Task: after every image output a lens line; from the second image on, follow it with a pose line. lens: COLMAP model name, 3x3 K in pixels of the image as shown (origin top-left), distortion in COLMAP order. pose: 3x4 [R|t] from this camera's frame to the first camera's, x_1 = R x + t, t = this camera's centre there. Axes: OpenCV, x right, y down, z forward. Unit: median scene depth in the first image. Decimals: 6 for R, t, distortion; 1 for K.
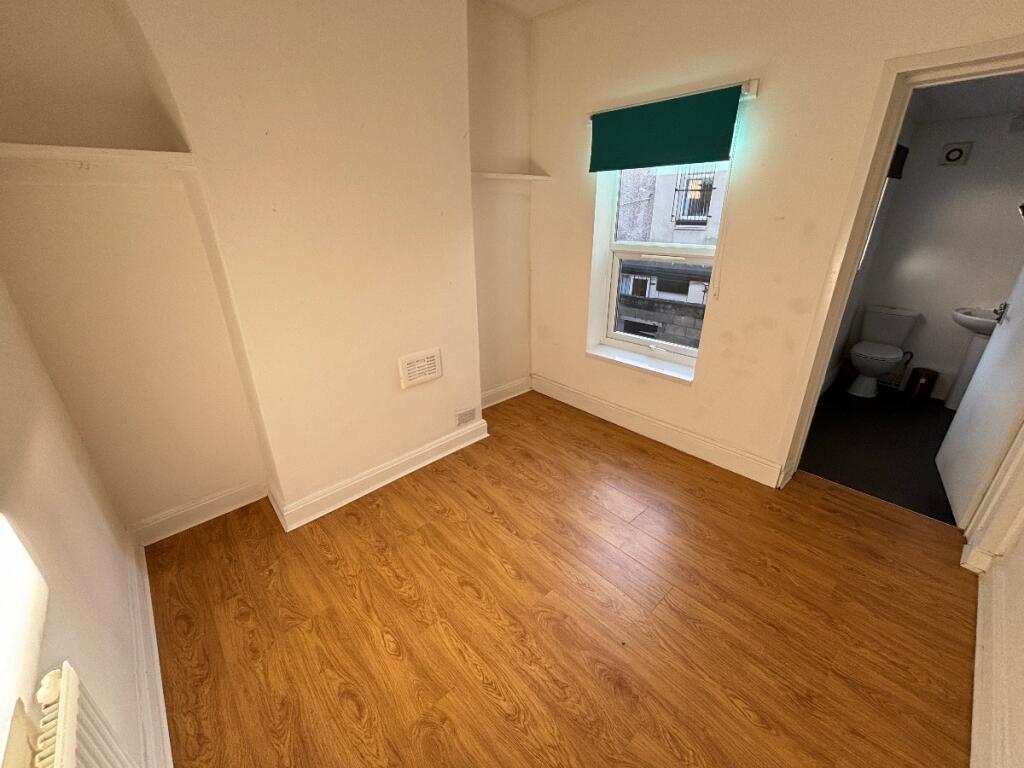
lens RADIAL K [[412.2, 0, 509.9], [0, 412.2, 381.8], [0, 0, 1]] dist [-0.001099, -0.000839]
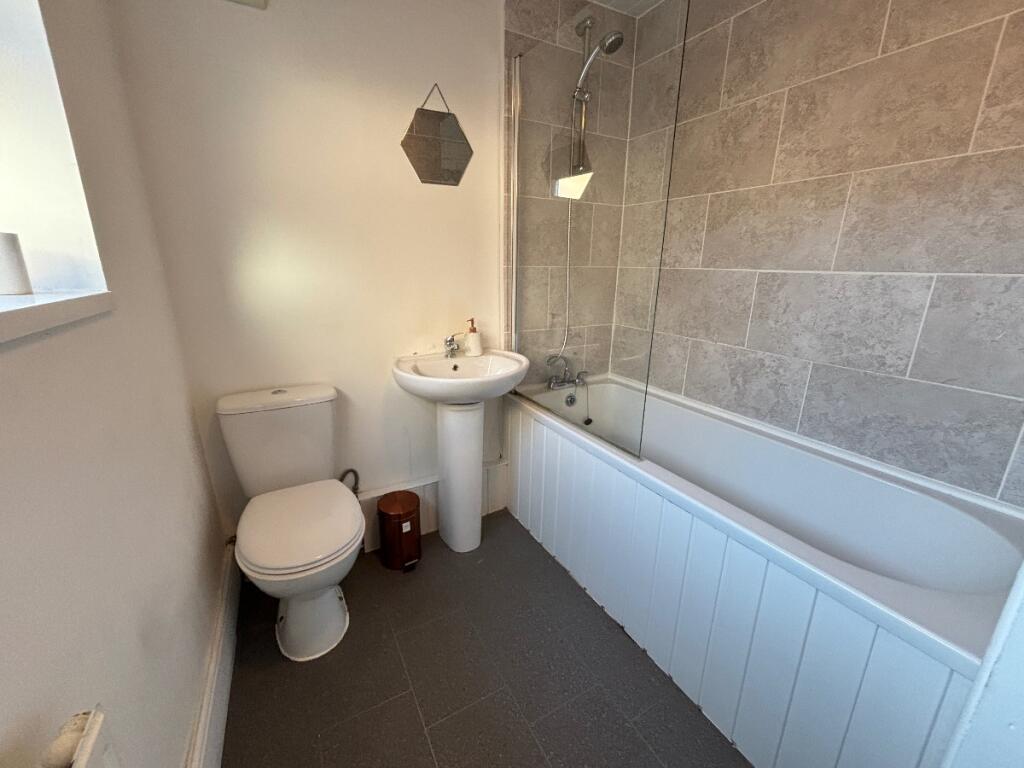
lens RADIAL K [[412.2, 0, 509.9], [0, 412.2, 381.8], [0, 0, 1]] dist [-0.001099, -0.000839]
pose [[0.219886, -0.254138, 0.941841, 0.619331], [0.368726, 0.915499, 0.160946, -0.166273], [-0.903156, 0.311891, 0.295013, 0.686149]]
